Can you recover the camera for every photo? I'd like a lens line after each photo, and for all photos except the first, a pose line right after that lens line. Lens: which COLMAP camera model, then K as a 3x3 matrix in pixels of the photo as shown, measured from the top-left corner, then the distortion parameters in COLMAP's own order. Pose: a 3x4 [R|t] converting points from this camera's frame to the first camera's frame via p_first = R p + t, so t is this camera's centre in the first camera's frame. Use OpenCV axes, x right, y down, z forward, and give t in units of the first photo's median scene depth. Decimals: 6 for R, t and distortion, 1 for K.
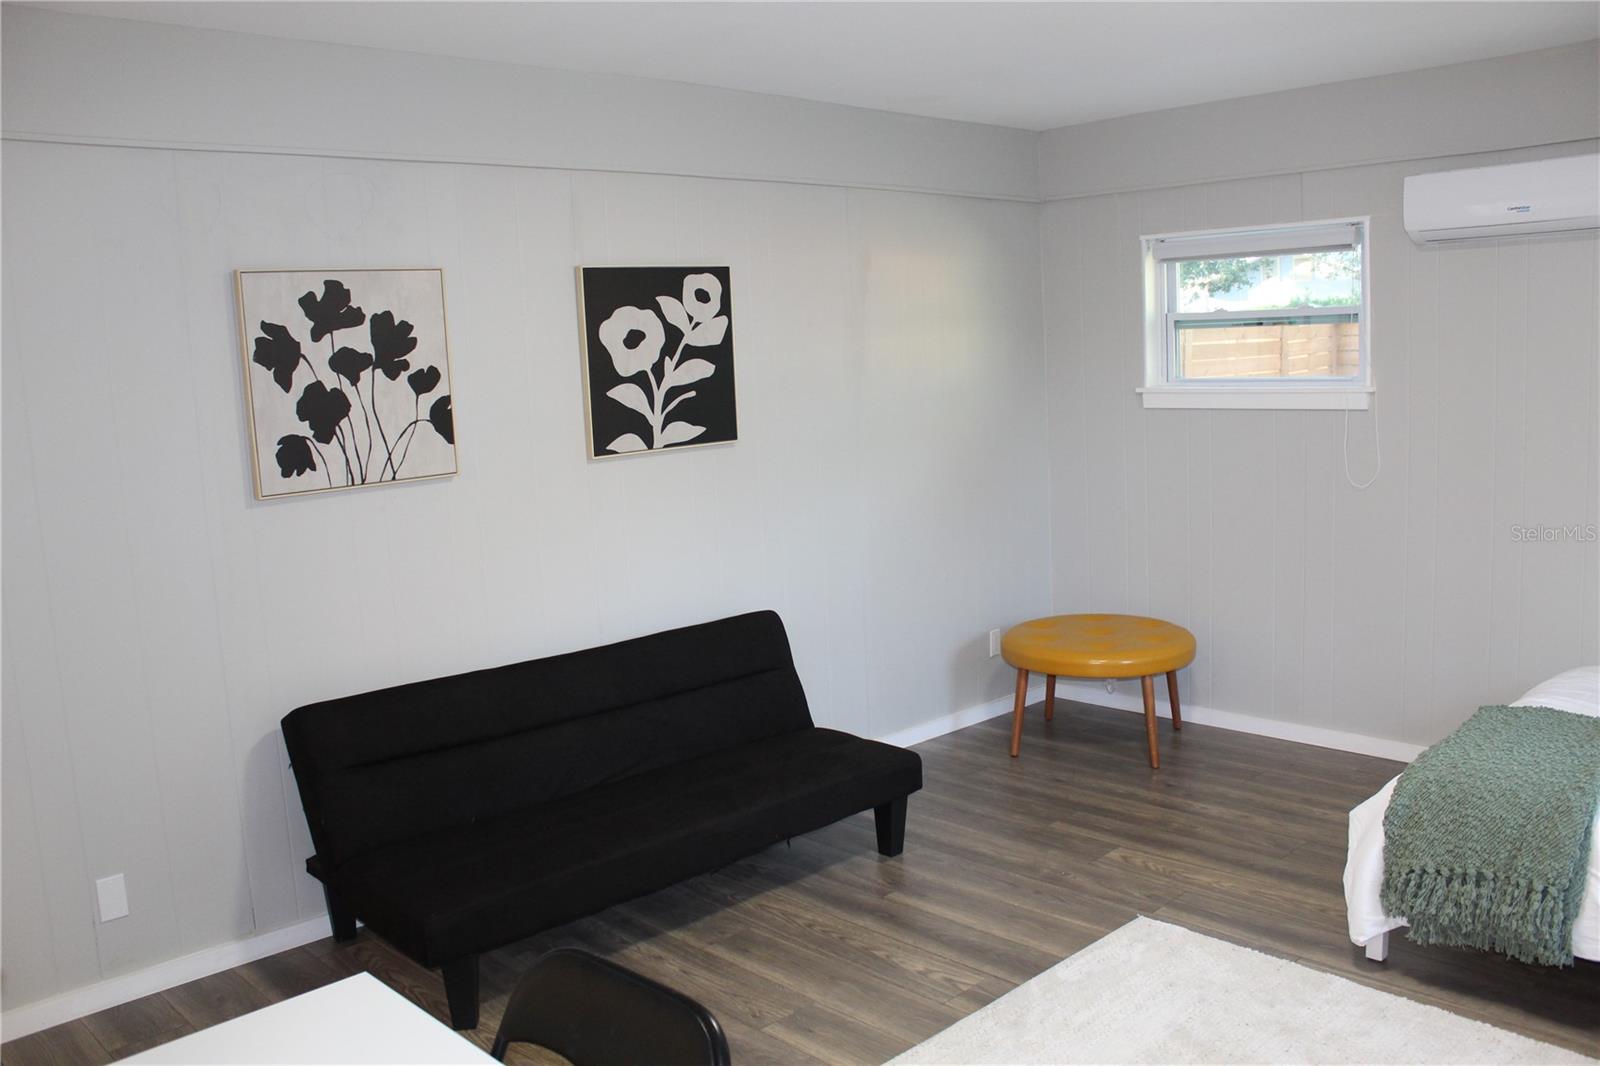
lens RADIAL K [[1324.2, 0, 770.8], [0, 1324.2, 482.7], [0, 0, 1]] dist [-0.150942, 0.104792]
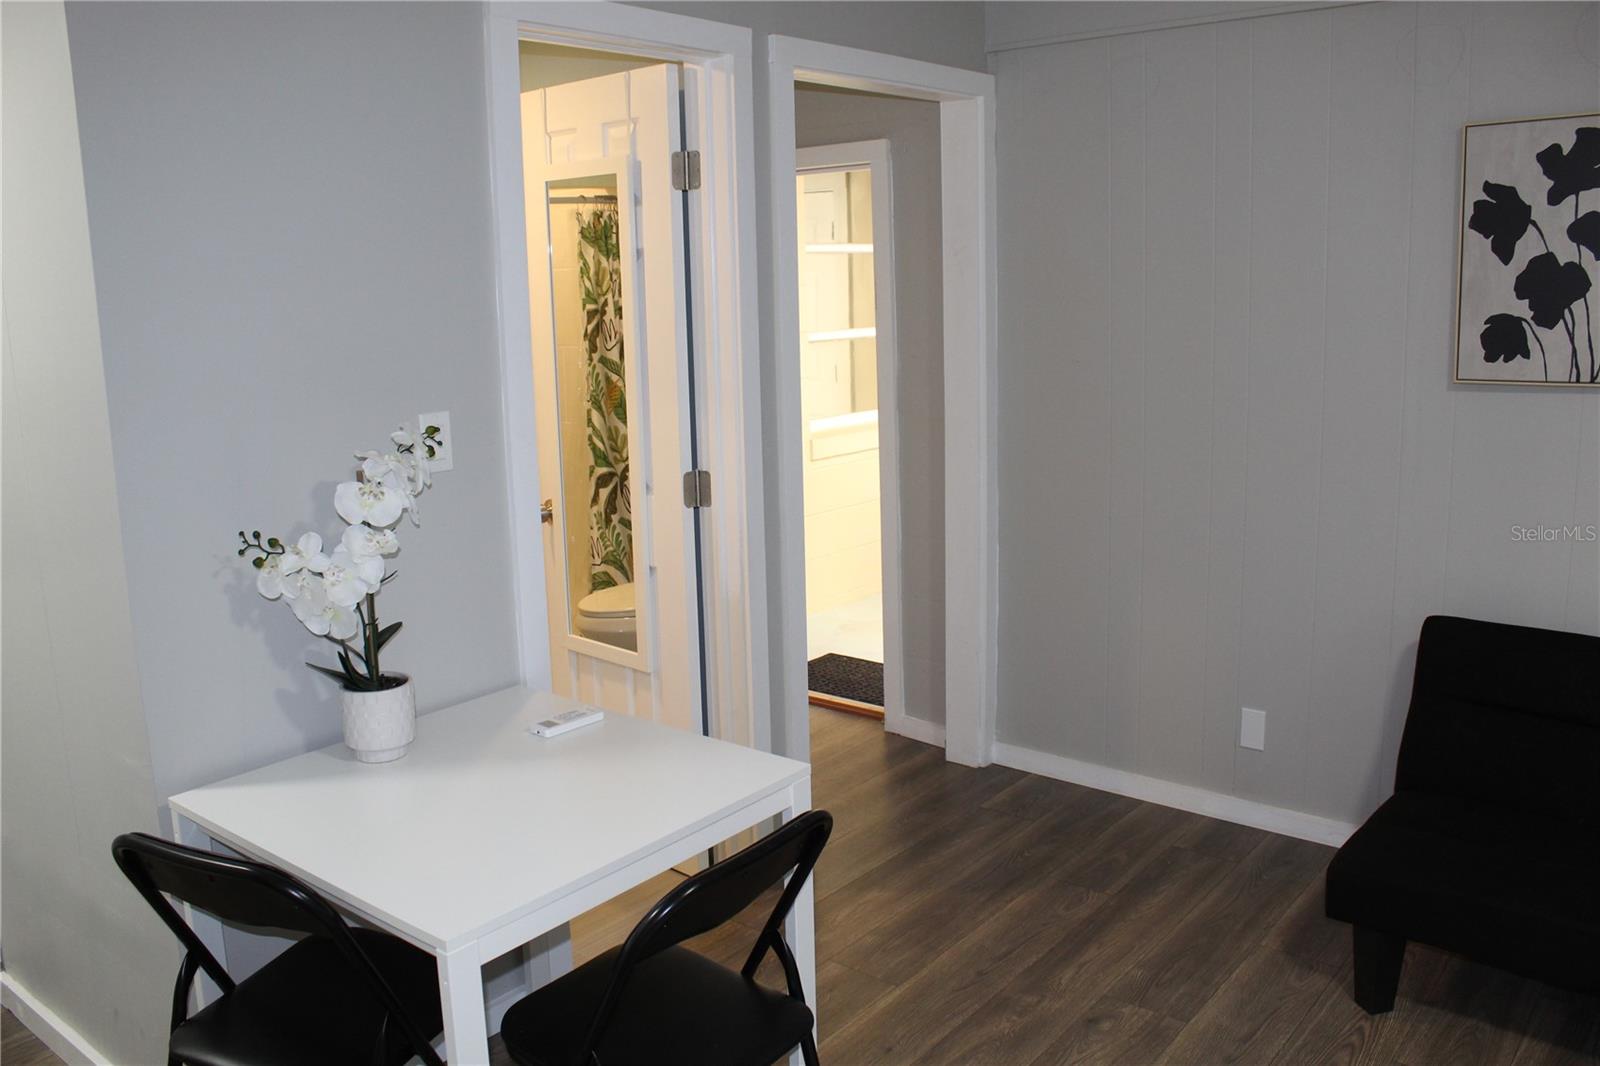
lens RADIAL K [[1324.2, 0, 795.9], [0, 1324.2, 538.1], [0, 0, 1]] dist [-0.150942, 0.104792]
pose [[0.118464, 0.227388, -0.966572, 0.431366], [-0.079816, 0.972457, 0.218991, -0.039438], [0.989745, 0.051206, 0.133350, 0.421769]]
